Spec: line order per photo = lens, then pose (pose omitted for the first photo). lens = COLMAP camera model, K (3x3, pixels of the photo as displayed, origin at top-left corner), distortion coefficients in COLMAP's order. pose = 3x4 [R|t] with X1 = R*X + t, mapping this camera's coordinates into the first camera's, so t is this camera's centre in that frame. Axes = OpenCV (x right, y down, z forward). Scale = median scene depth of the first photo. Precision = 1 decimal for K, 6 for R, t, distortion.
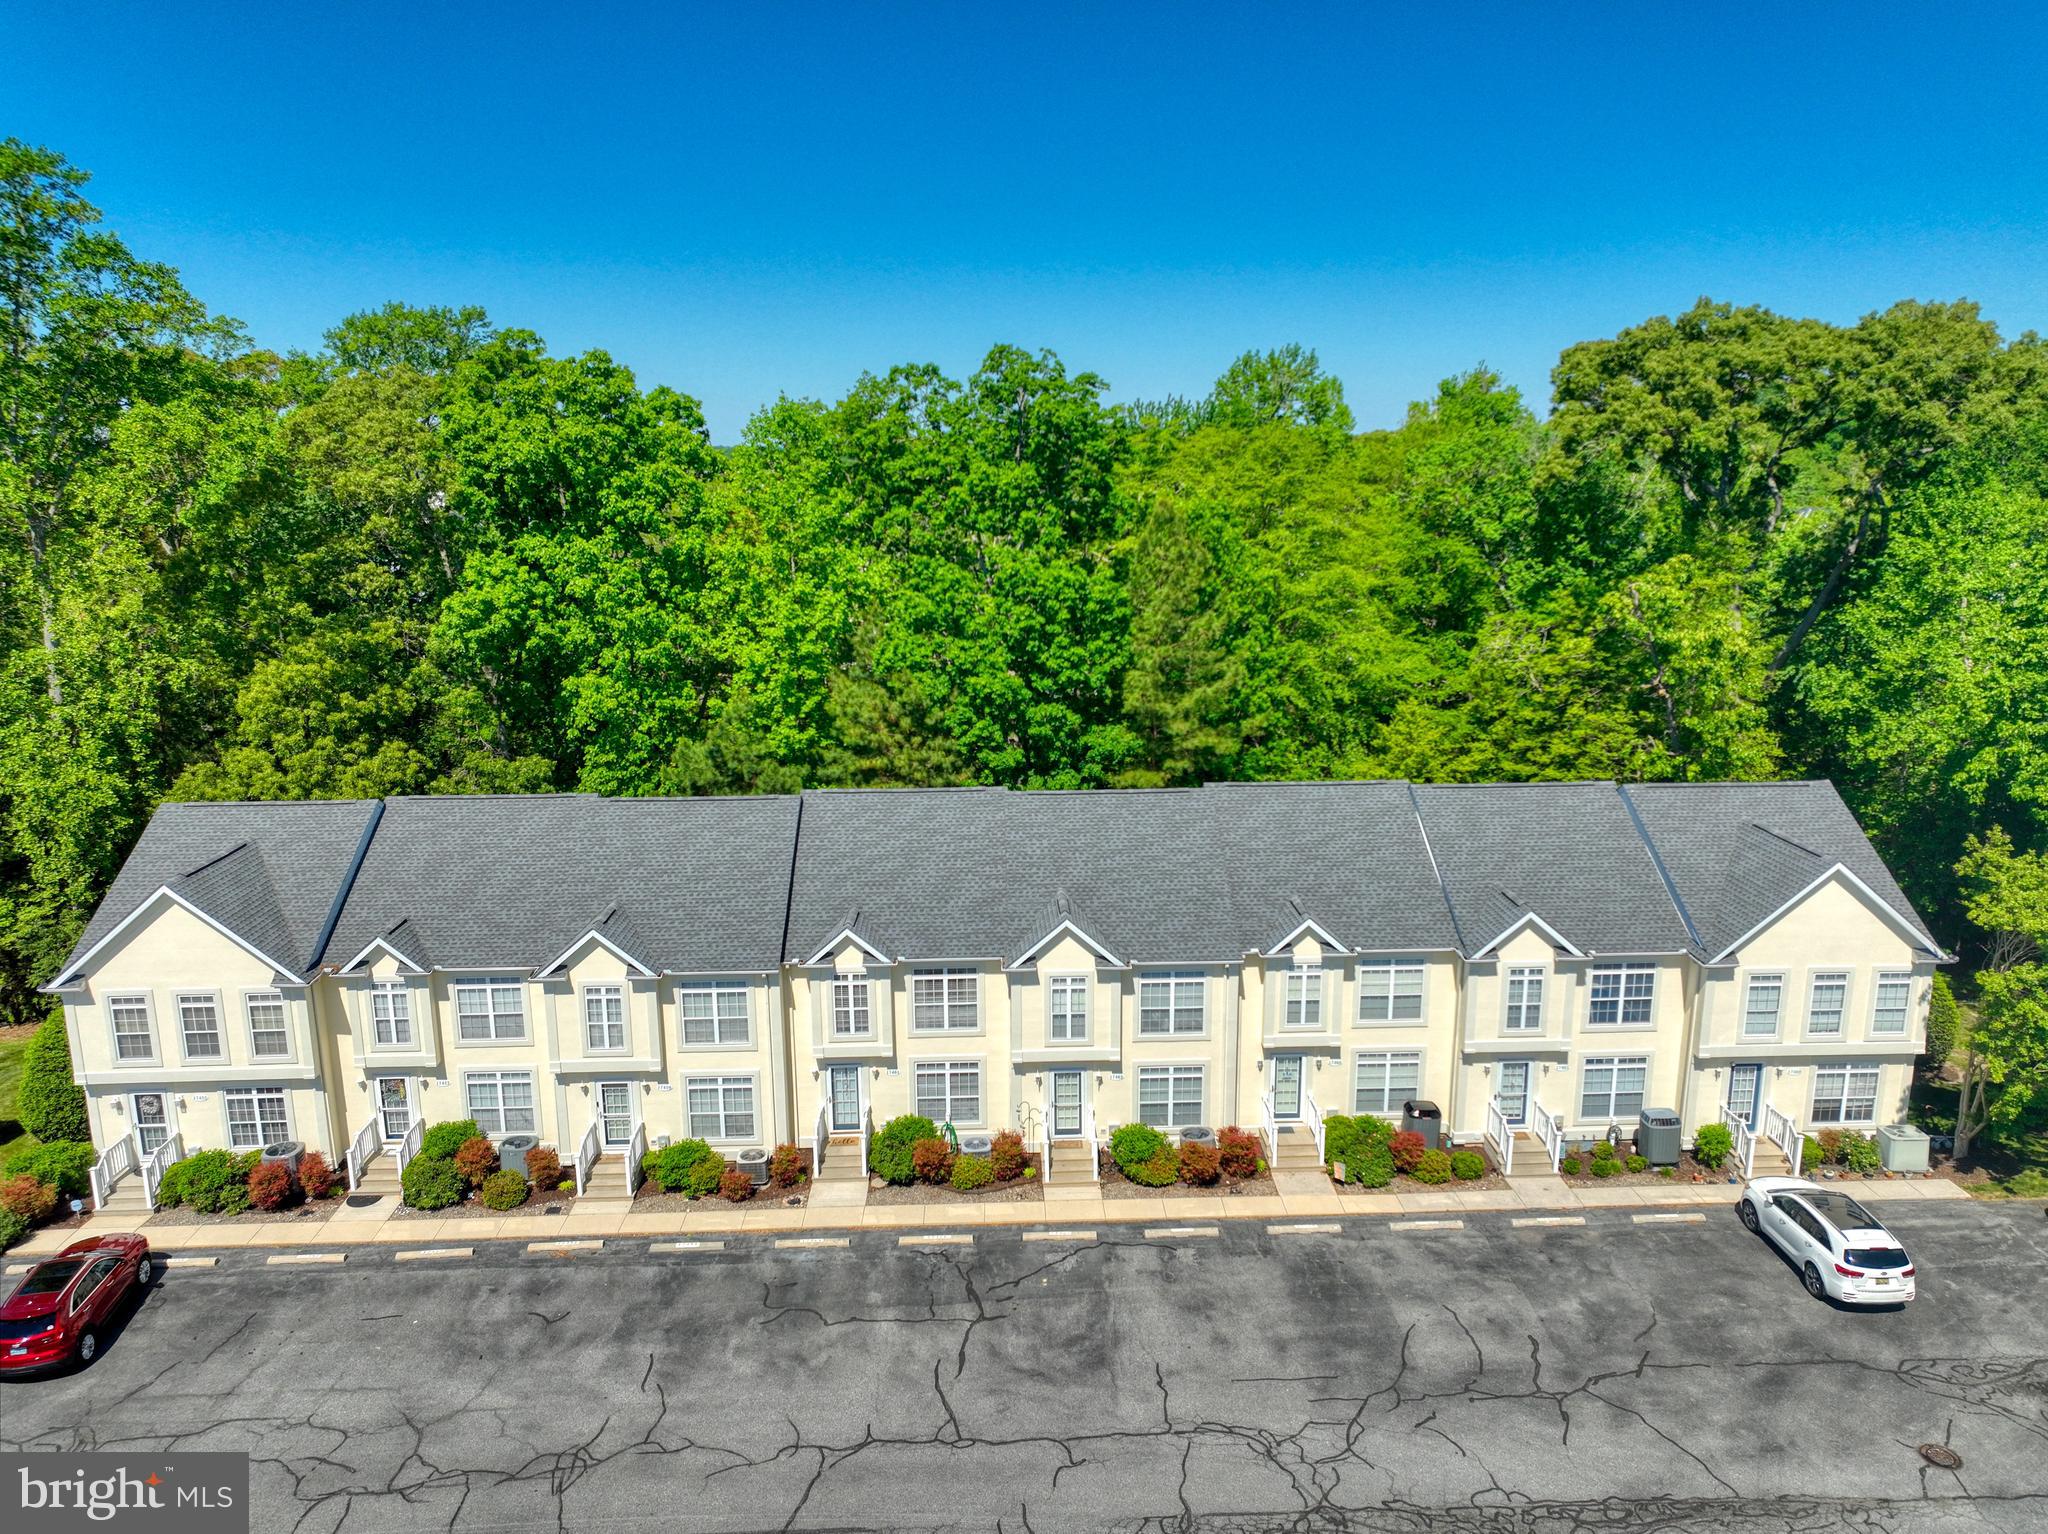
lens RADIAL K [[1439.8, 0, 1026.1], [0, 1439.8, 763.4], [0, 0, 1]] dist [-0.000878, 0.014414]
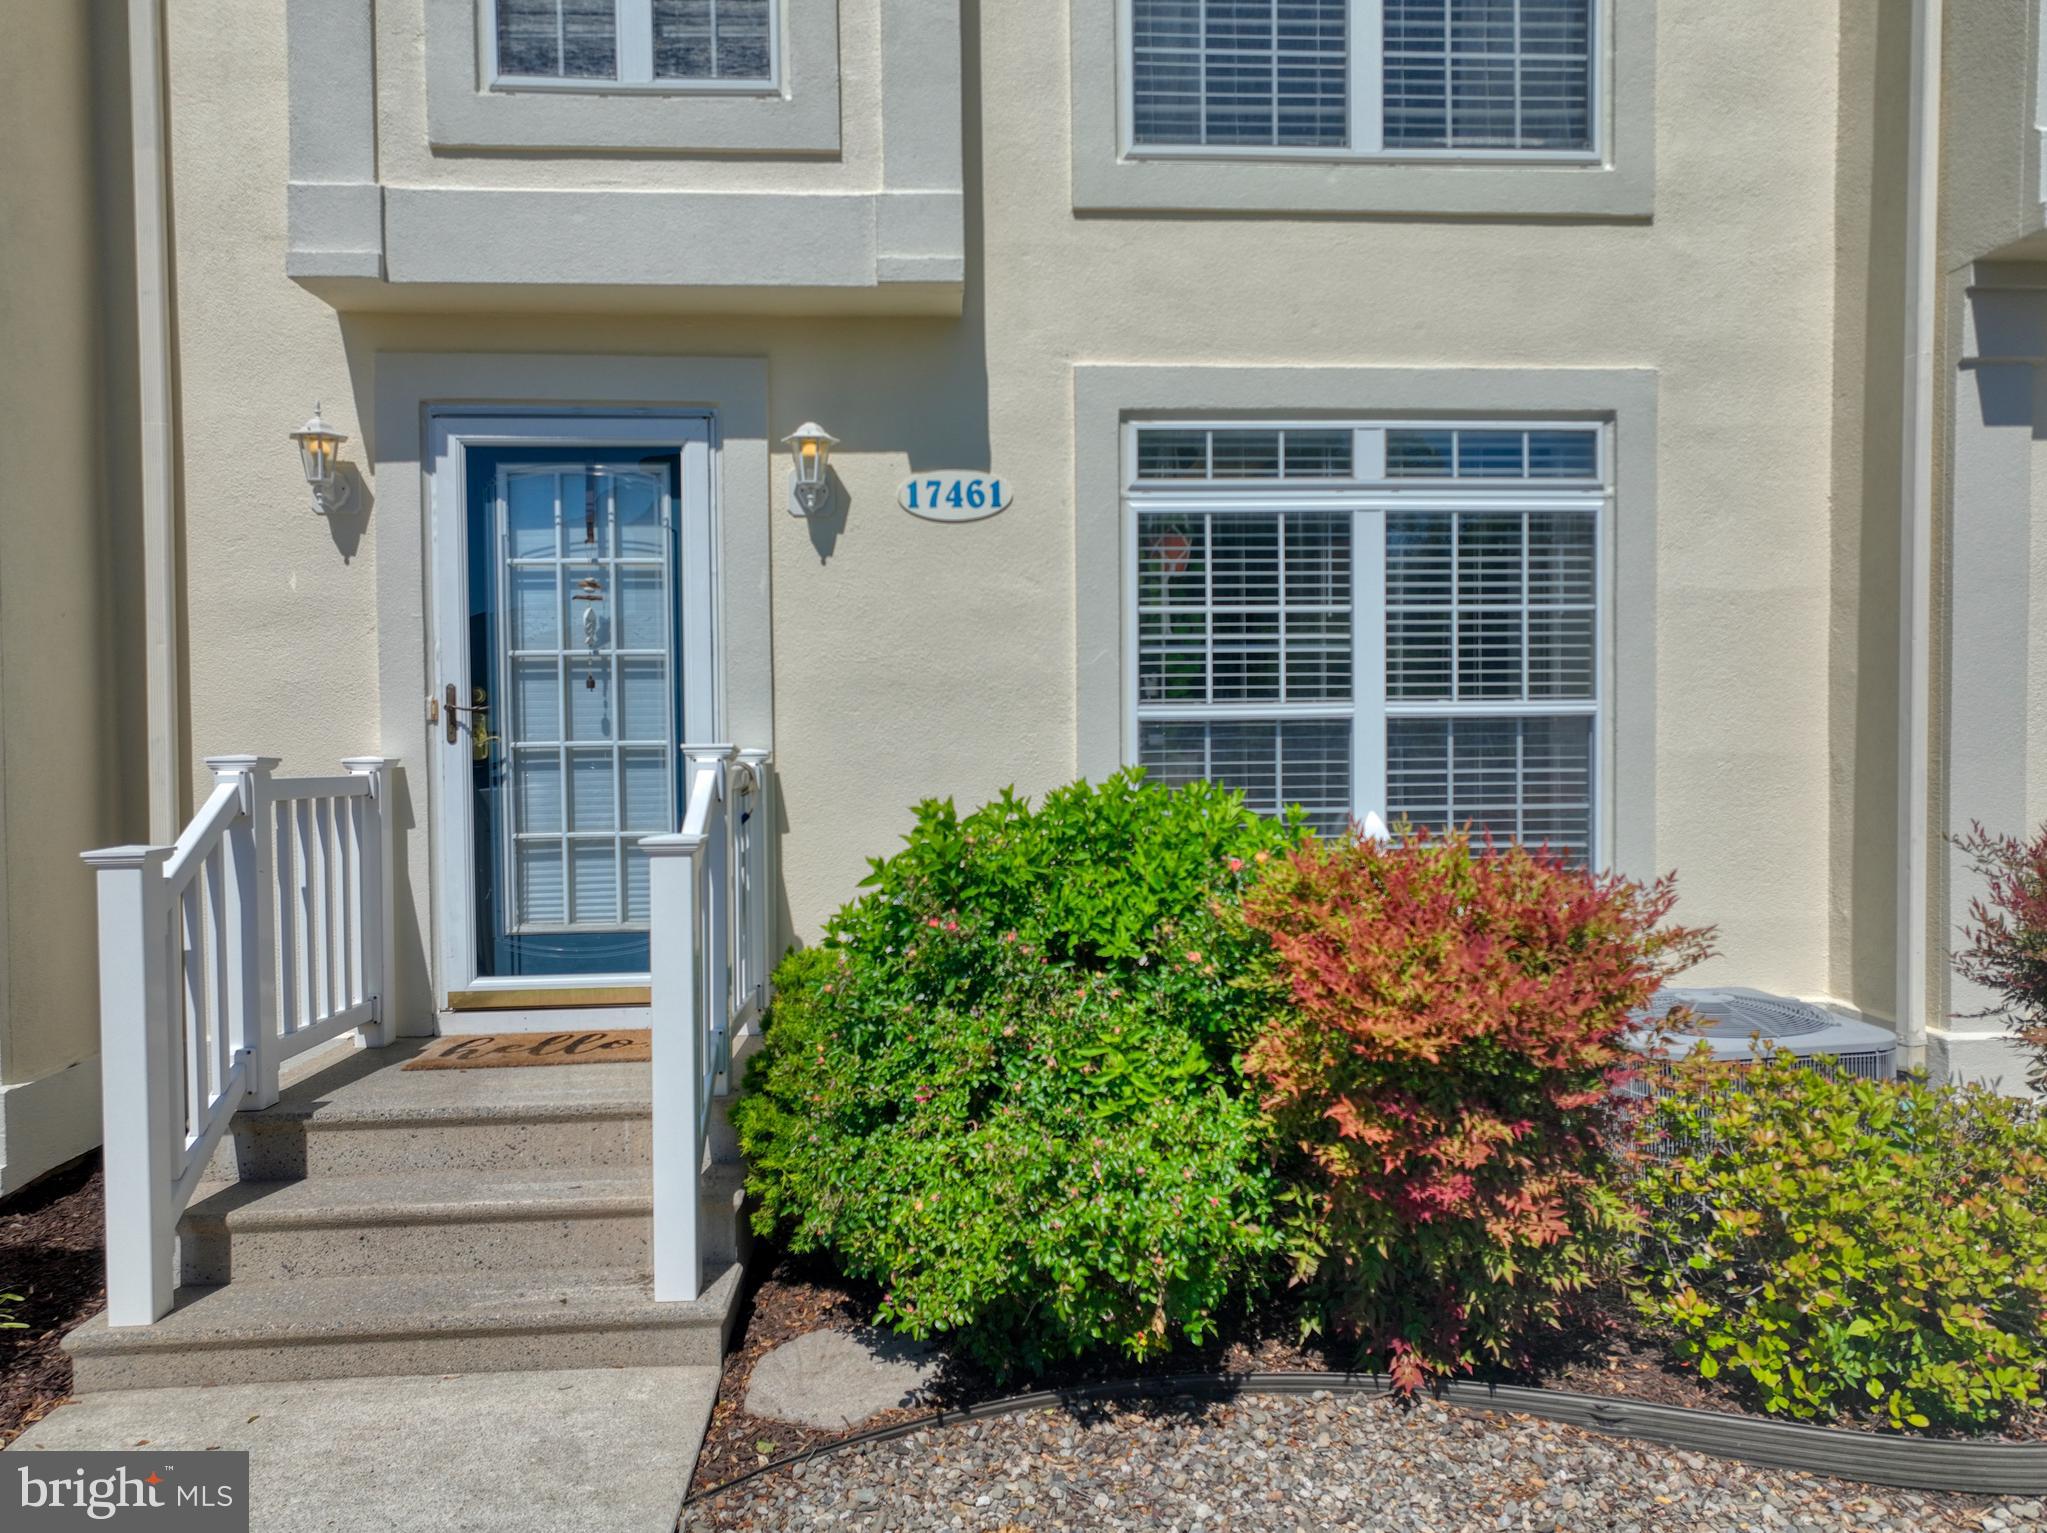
lens RADIAL K [[1439.1, 0, 1025.8], [0, 1439.1, 764.2], [0, 0, 1]] dist [-0.000878, 0.014414]
pose [[0.999450, -0.001061, 0.033157, -0.092201], [0.007304, 0.981999, -0.188745, 0.267952], [-0.032359, 0.188883, 0.981466, 0.895163]]
